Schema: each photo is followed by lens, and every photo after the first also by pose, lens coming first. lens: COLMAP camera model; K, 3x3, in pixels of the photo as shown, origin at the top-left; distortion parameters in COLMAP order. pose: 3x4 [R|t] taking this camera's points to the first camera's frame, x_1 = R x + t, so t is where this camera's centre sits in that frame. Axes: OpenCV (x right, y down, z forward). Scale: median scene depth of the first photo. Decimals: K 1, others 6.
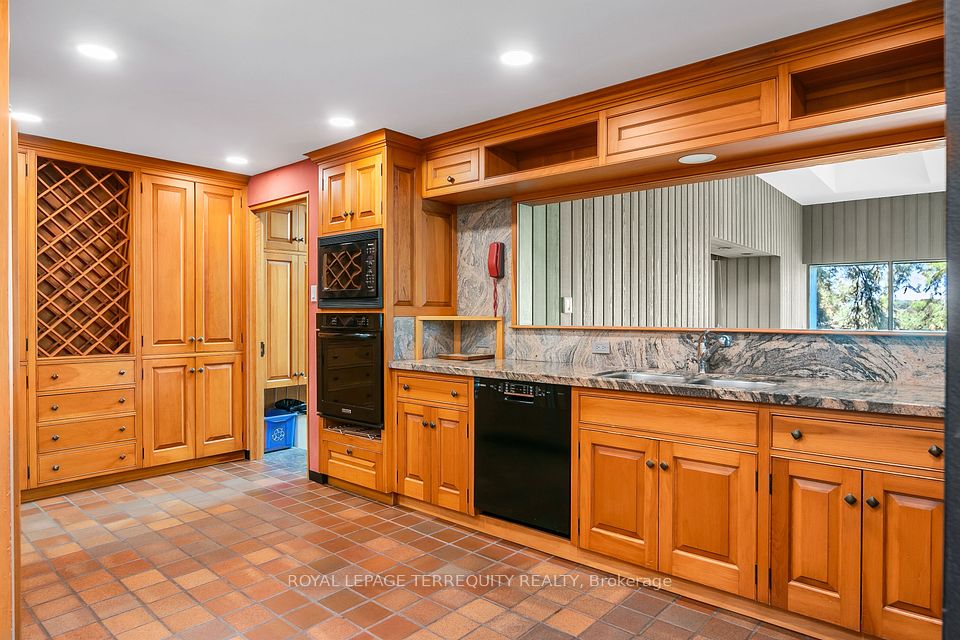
lens RADIAL K [[577.3, 0, 482.1], [0, 577.3, 321.1], [0, 0, 1]] dist [-0.000463, -0.000205]
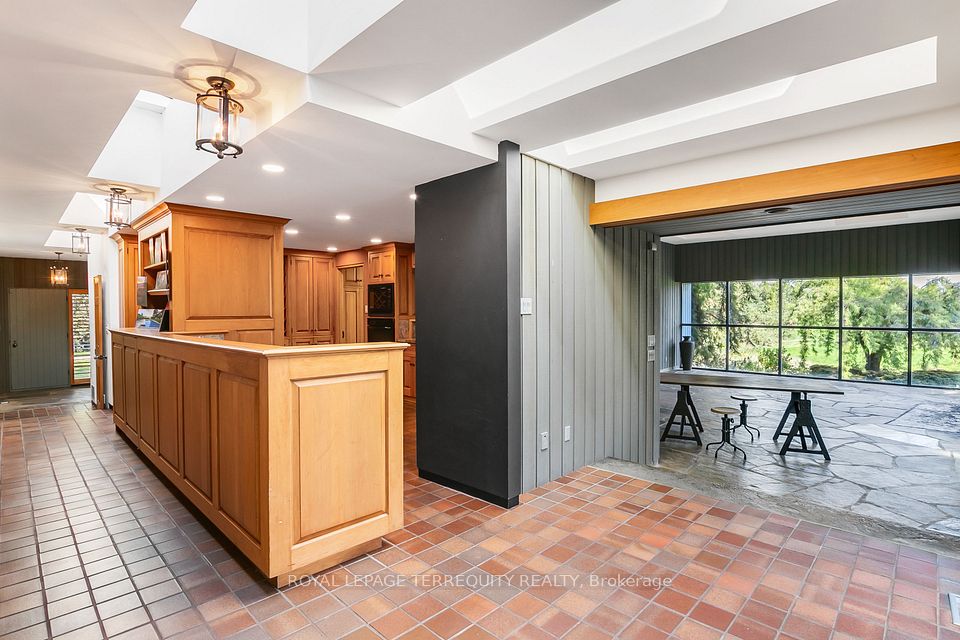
lens RADIAL K [[468.1, 0, 475.6], [0, 468.1, 321.8], [0, 0, 1]] dist [-0.000891, -0.000012]
pose [[0.997517, -0.003440, -0.070337, 0.264404], [0.004236, 0.999929, 0.011170, -0.017580], [0.070293, -0.011440, 0.997461, -0.796942]]
